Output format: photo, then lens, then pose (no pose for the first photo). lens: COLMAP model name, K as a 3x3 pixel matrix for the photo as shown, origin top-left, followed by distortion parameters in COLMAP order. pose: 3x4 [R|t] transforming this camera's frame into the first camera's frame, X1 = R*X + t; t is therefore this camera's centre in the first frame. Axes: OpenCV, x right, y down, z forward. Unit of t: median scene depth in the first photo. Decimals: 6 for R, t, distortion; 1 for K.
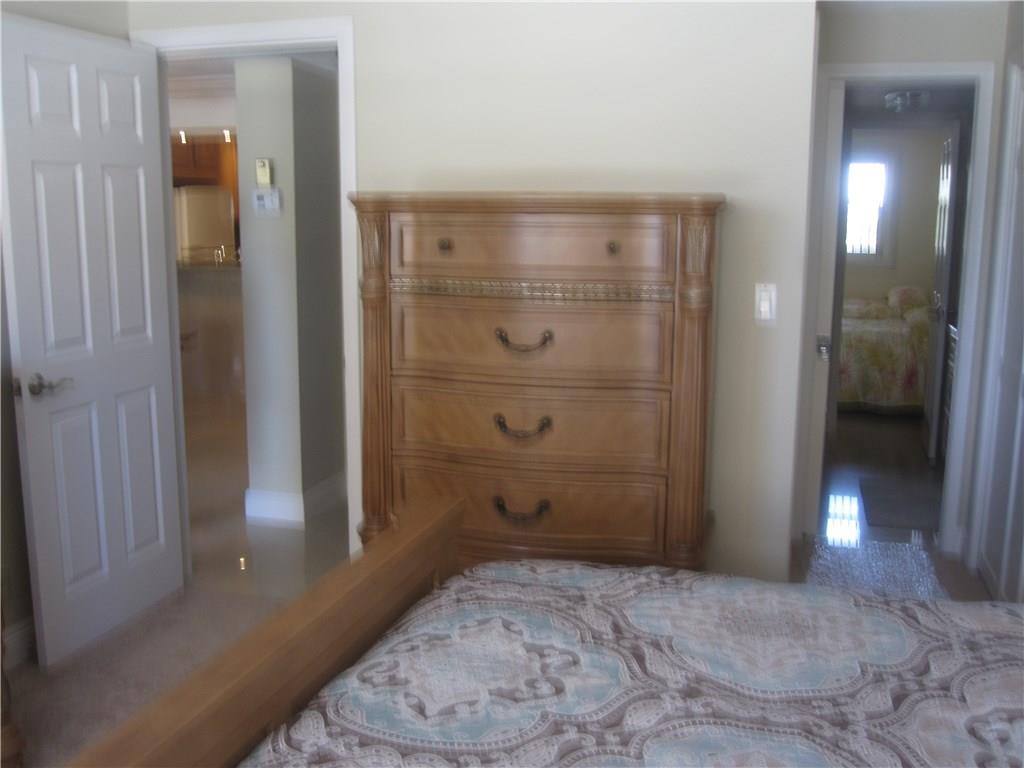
lens RADIAL K [[1030.1, 0, 512.0], [0, 1030.1, 384.0], [0, 0, 1]] dist [-0.062229, 0.024079]
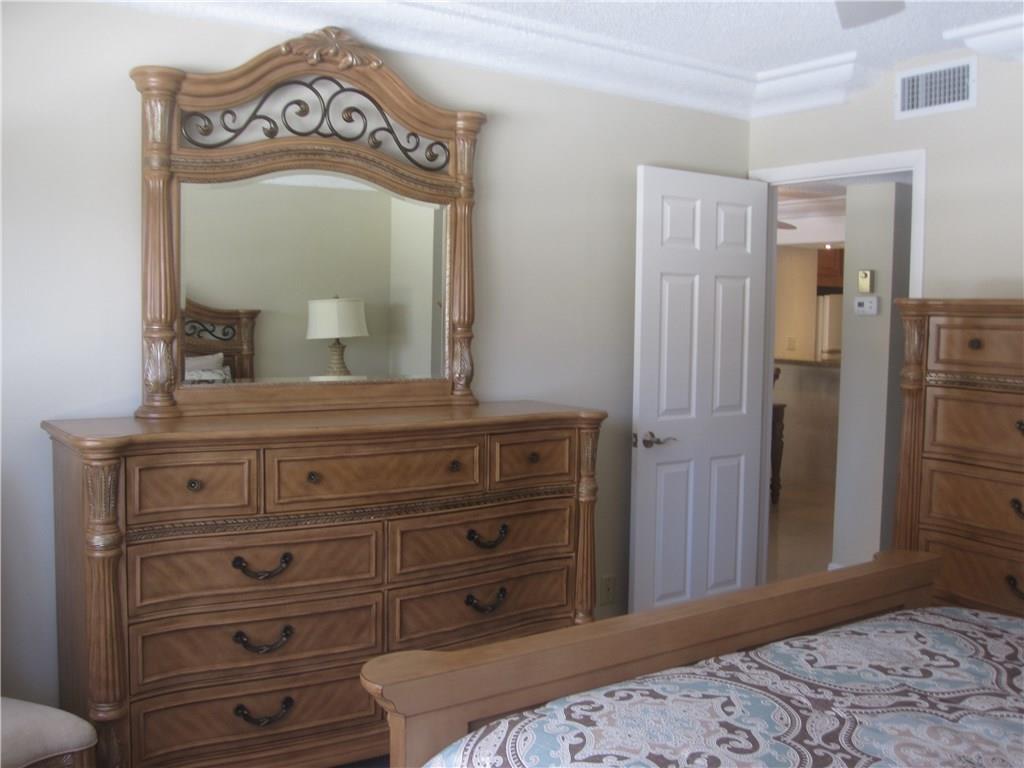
lens RADIAL K [[1030.1, 0, 512.0], [0, 1030.1, 384.0], [0, 0, 1]] dist [-0.062229, 0.024079]
pose [[0.806722, 0.053446, -0.588509, 0.183056], [-0.112575, 0.991563, -0.064267, 0.036863], [0.580109, 0.118098, 0.805932, -0.196917]]
